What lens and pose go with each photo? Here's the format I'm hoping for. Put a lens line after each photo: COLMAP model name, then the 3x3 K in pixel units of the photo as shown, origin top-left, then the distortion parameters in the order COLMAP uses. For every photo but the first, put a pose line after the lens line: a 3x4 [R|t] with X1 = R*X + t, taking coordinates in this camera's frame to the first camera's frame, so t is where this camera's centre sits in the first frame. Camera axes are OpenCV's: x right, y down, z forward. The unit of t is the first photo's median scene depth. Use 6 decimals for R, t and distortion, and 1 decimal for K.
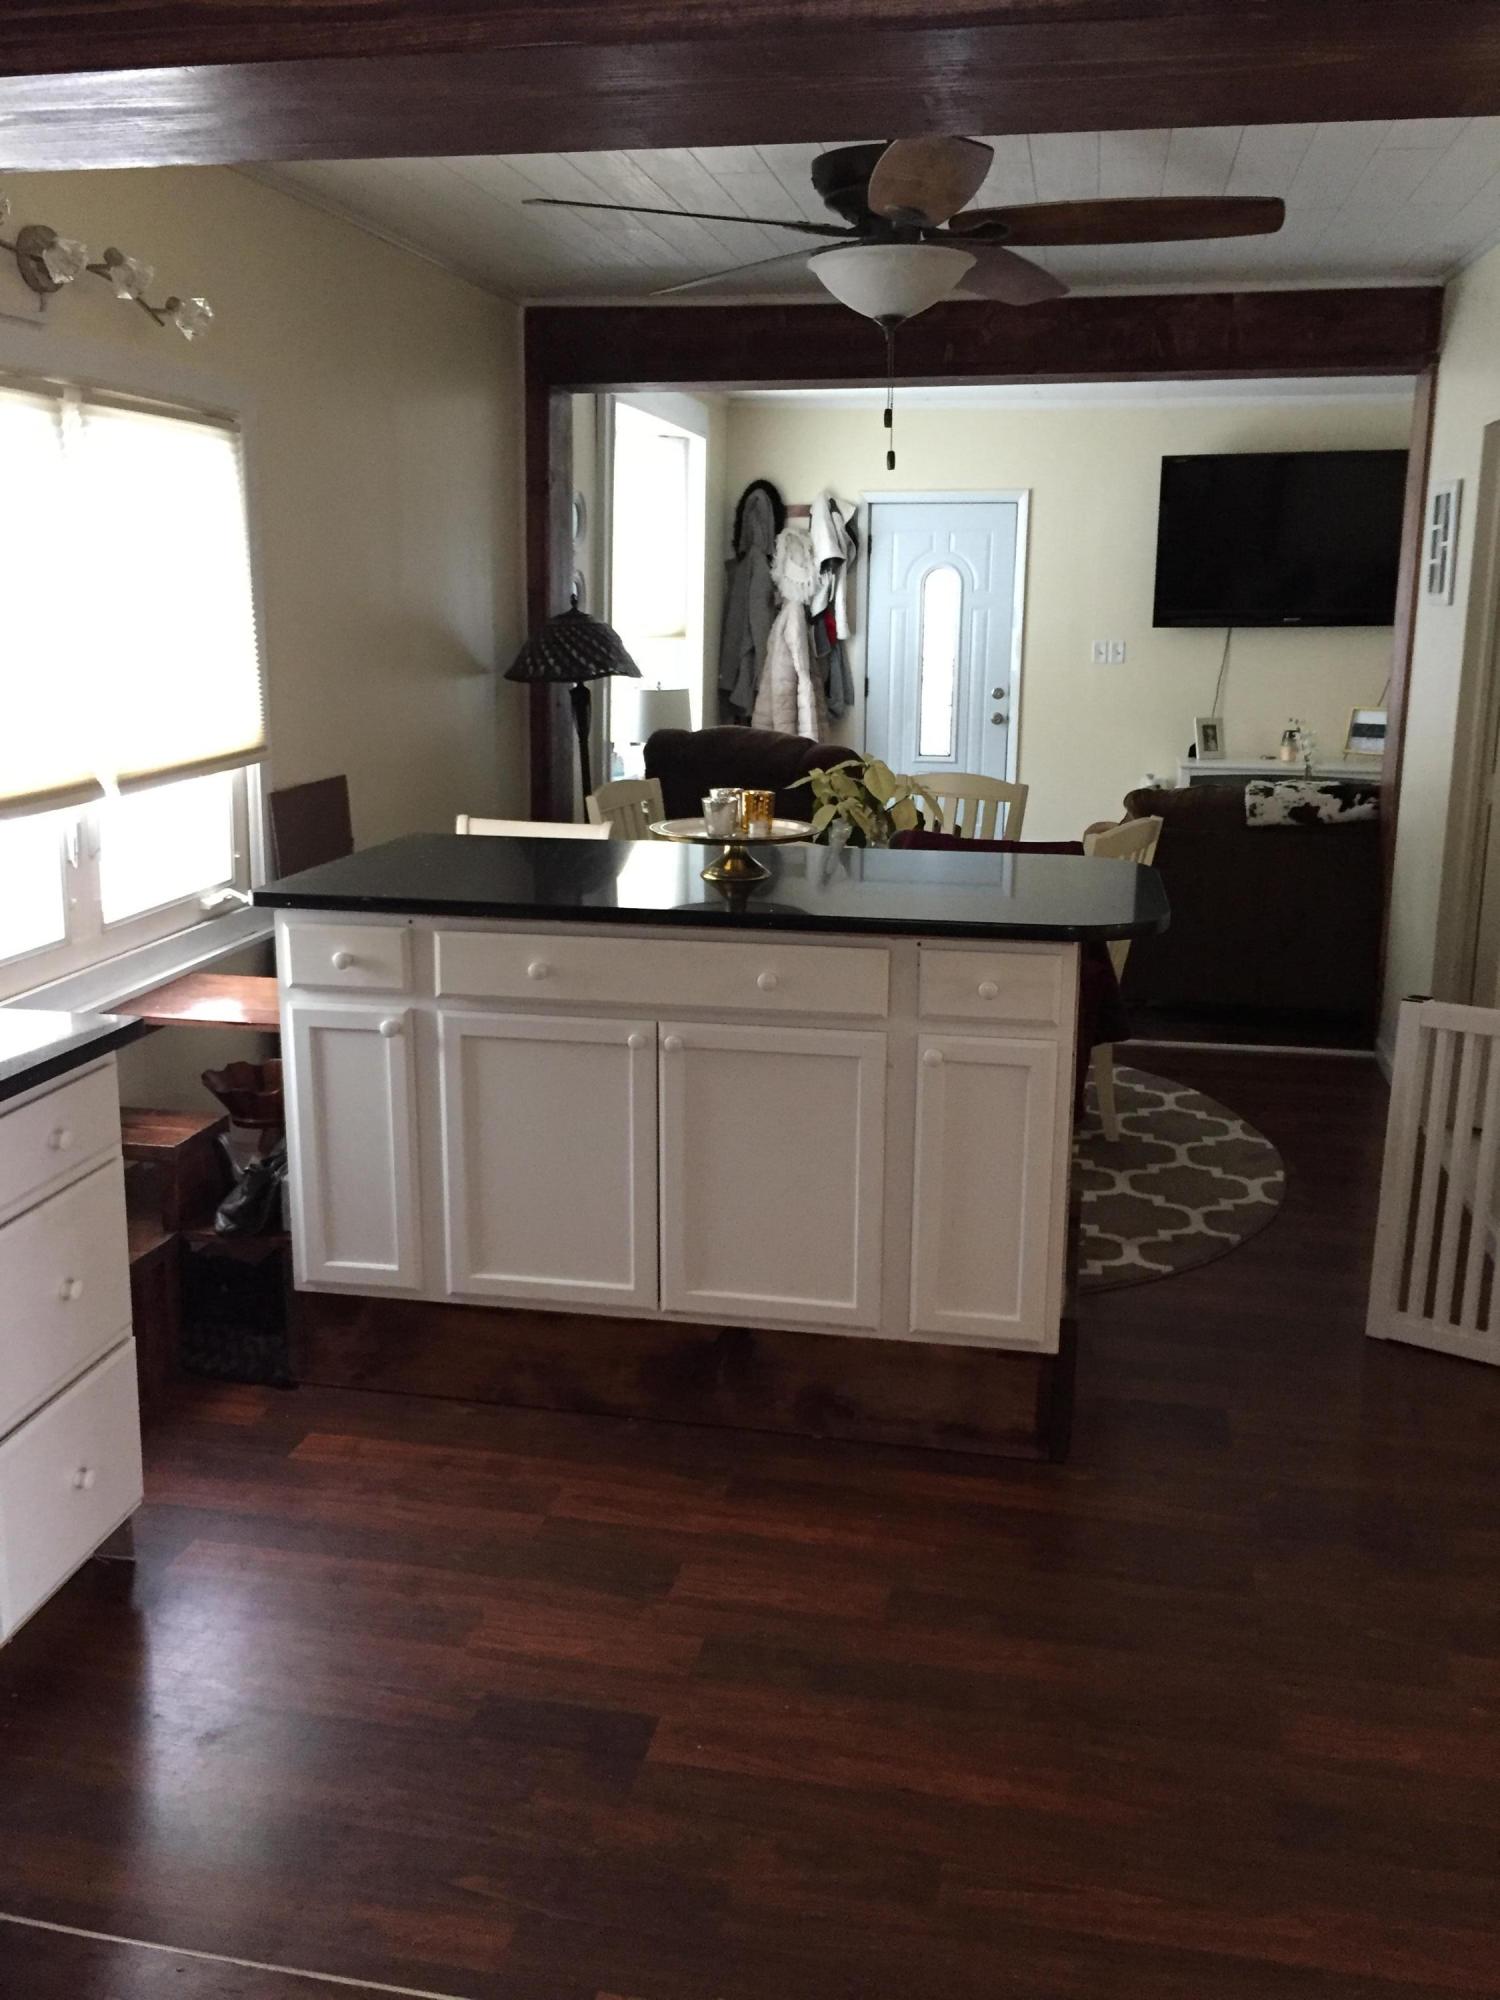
lens RADIAL K [[1738.3, 0, 748.1], [0, 1738.3, 998.8], [0, 0, 1]] dist [0.030664, 0.001110]
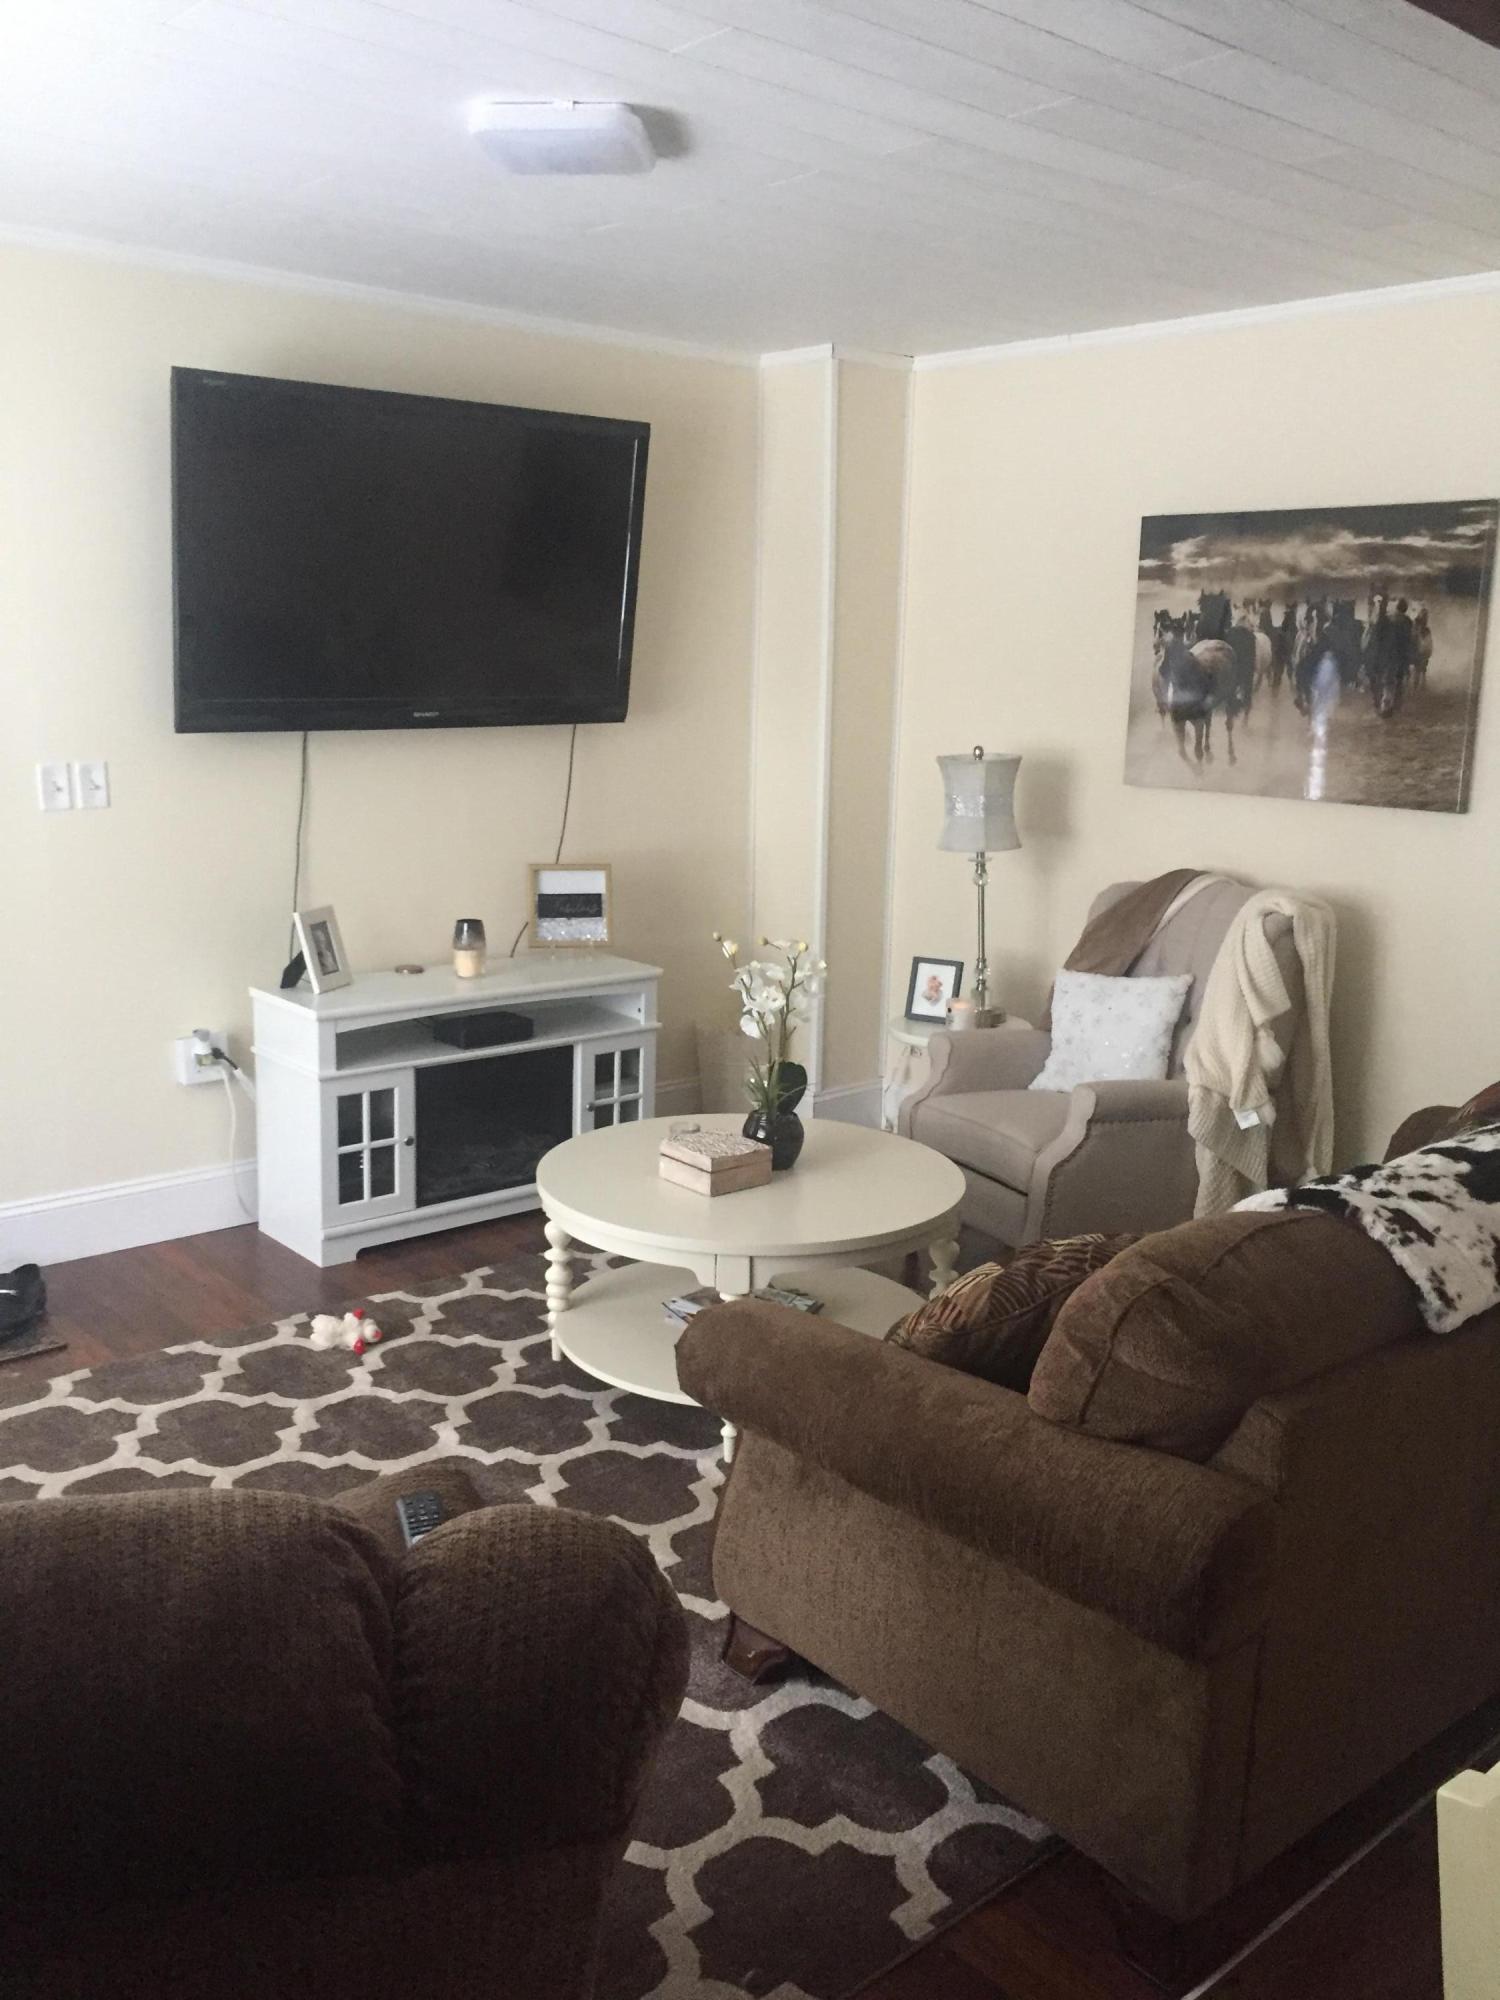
lens RADIAL K [[1738.3, 0, 750.9], [0, 1738.3, 997.2], [0, 0, 1]] dist [0.030664, 0.001110]
pose [[0.619204, -0.145694, 0.771596, -0.050088], [0.163302, 0.985045, 0.054948, -0.142619], [-0.768062, 0.091980, 0.633736, 0.584029]]
